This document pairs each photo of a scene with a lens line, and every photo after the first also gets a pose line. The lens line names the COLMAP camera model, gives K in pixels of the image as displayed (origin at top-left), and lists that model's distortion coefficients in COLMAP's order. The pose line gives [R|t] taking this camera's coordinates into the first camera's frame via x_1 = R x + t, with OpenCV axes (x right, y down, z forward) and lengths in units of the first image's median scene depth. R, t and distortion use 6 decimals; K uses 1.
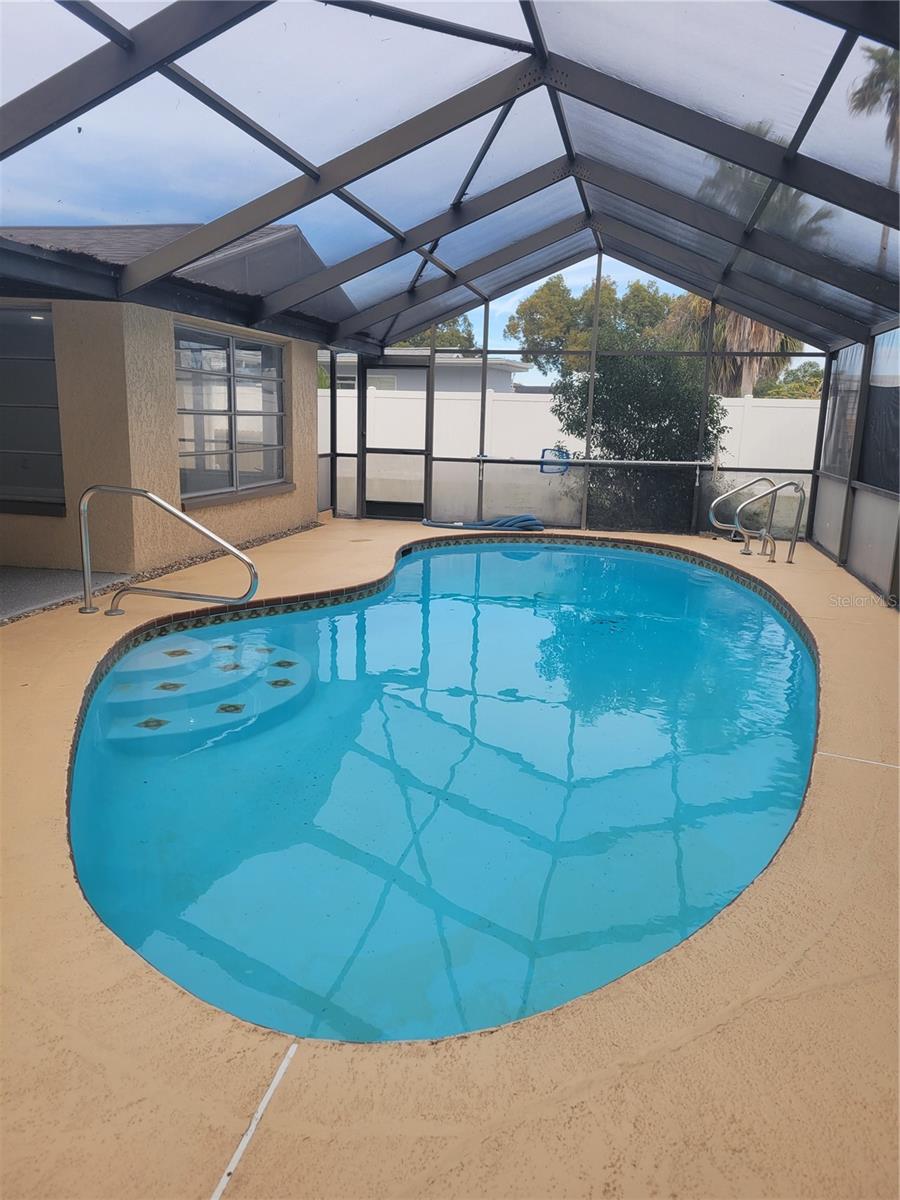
lens RADIAL K [[907.3, 0, 448.6], [0, 907.3, 612.7], [0, 0, 1]] dist [0.054250, -0.027095]
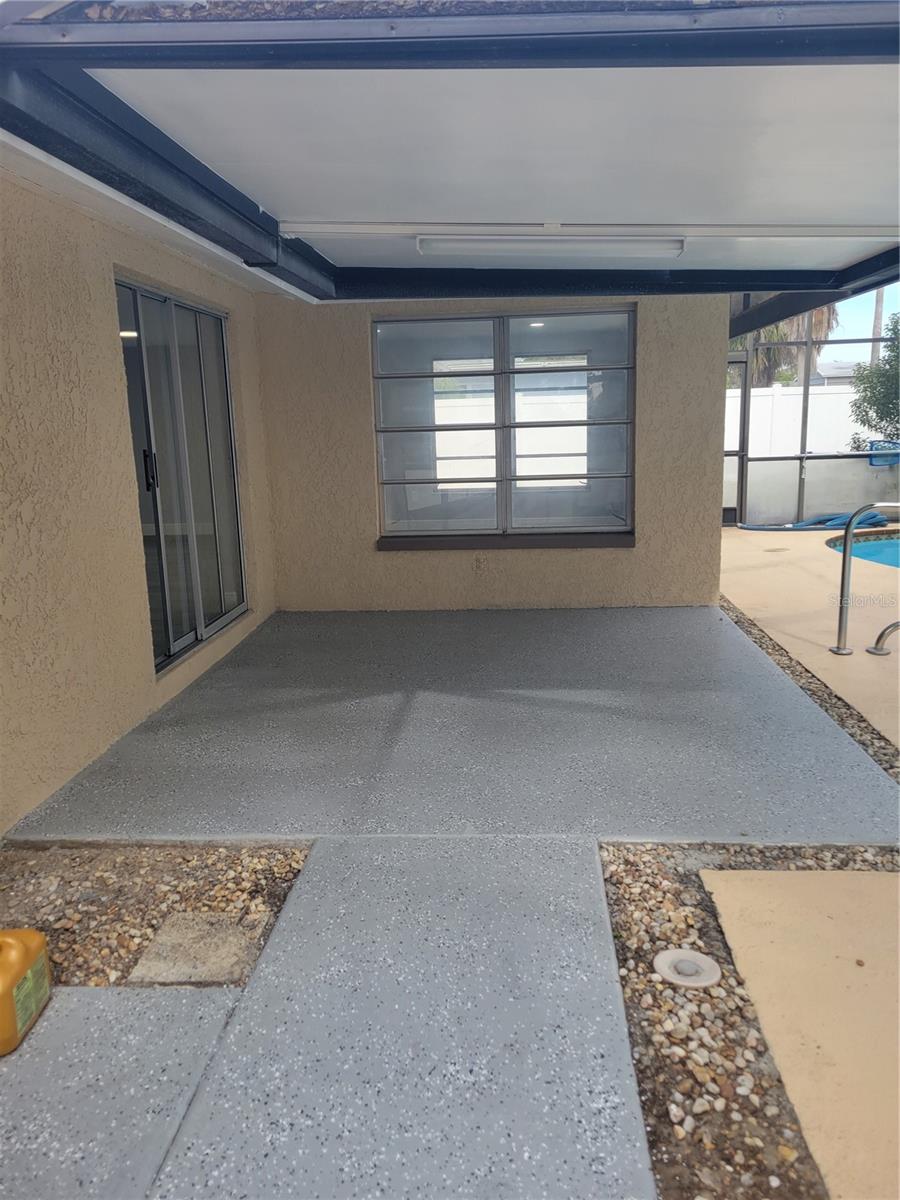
lens RADIAL K [[907.3, 0, 448.6], [0, 907.3, 612.7], [0, 0, 1]] dist [0.054250, -0.027095]
pose [[0.985965, -0.084925, 0.143738, -0.532144], [0.085761, 0.996316, 0.000385, -0.042758], [-0.143241, 0.011948, 0.989616, 0.123013]]
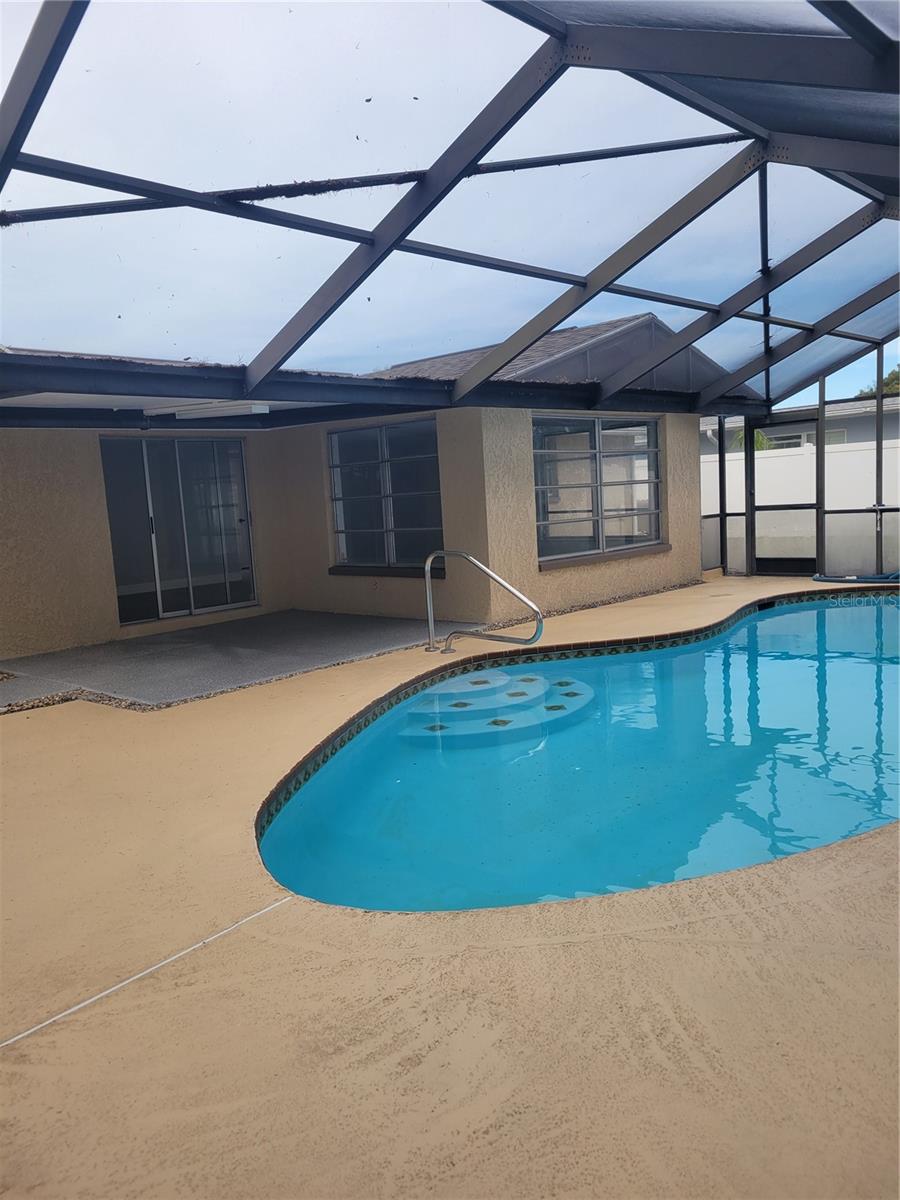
lens RADIAL K [[907.3, 0, 448.6], [0, 907.3, 612.7], [0, 0, 1]] dist [0.054250, -0.027095]
pose [[0.855199, -0.008749, -0.518225, 0.162311], [-0.030786, 0.997235, -0.067640, 0.018172], [0.517384, 0.073800, 0.852565, -0.036478]]
